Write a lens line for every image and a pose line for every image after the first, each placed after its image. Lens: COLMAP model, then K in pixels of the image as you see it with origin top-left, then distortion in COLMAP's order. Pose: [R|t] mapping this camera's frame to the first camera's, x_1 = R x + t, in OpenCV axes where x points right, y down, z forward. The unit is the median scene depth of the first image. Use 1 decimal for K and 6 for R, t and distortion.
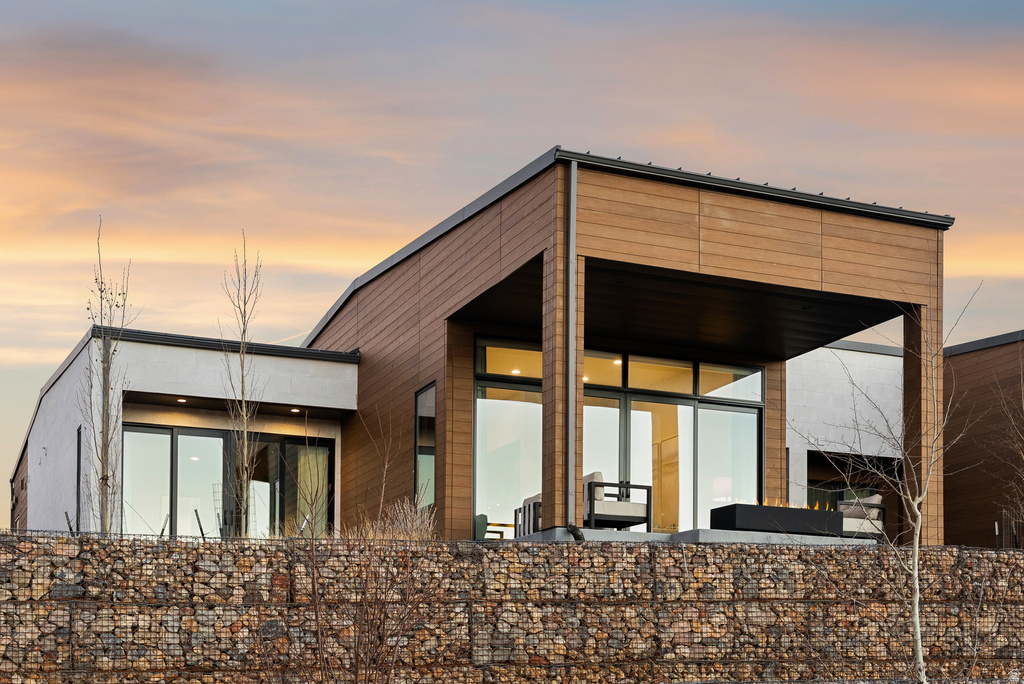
lens RADIAL K [[1447.8, 0, 512.1], [0, 1447.8, 345.4], [0, 0, 1]] dist [0.013456, 0.000000]
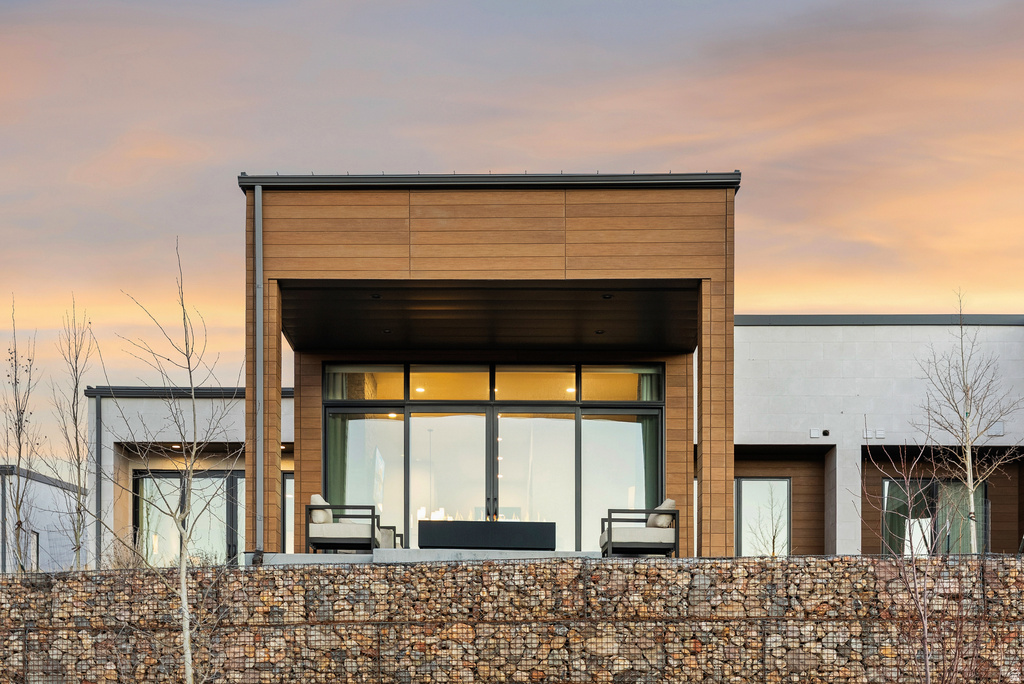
lens RADIAL K [[1435.5, 0, 467.9], [0, 1435.5, 406.9], [0, 0, 1]] dist [0.026329, 0.000000]
pose [[0.880443, -0.085461, -0.466387, 0.670252], [0.098202, 0.995162, 0.003031, 0.038481], [0.463871, -0.048469, 0.884576, 0.202634]]
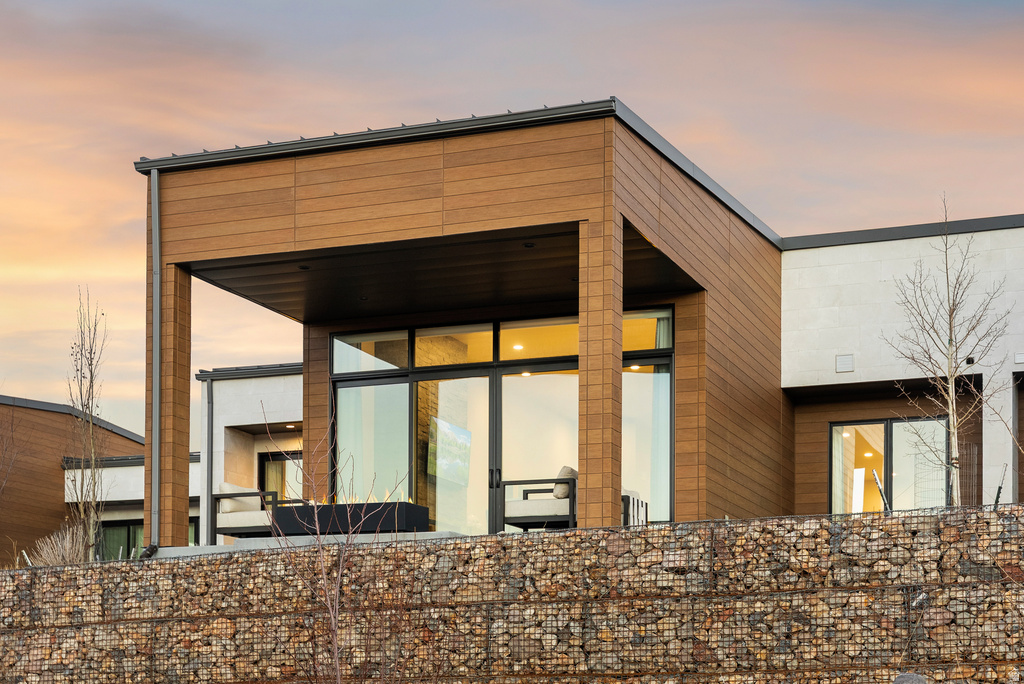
lens RADIAL K [[1614.3, 0, 514.6], [0, 1614.3, 338.3], [0, 0, 1]] dist [0.062275, 0.000000]
pose [[0.704739, -0.153129, -0.692744, 1.033223], [0.174825, 0.983802, -0.039614, 0.076173], [0.687590, -0.093192, 0.720094, 0.406558]]
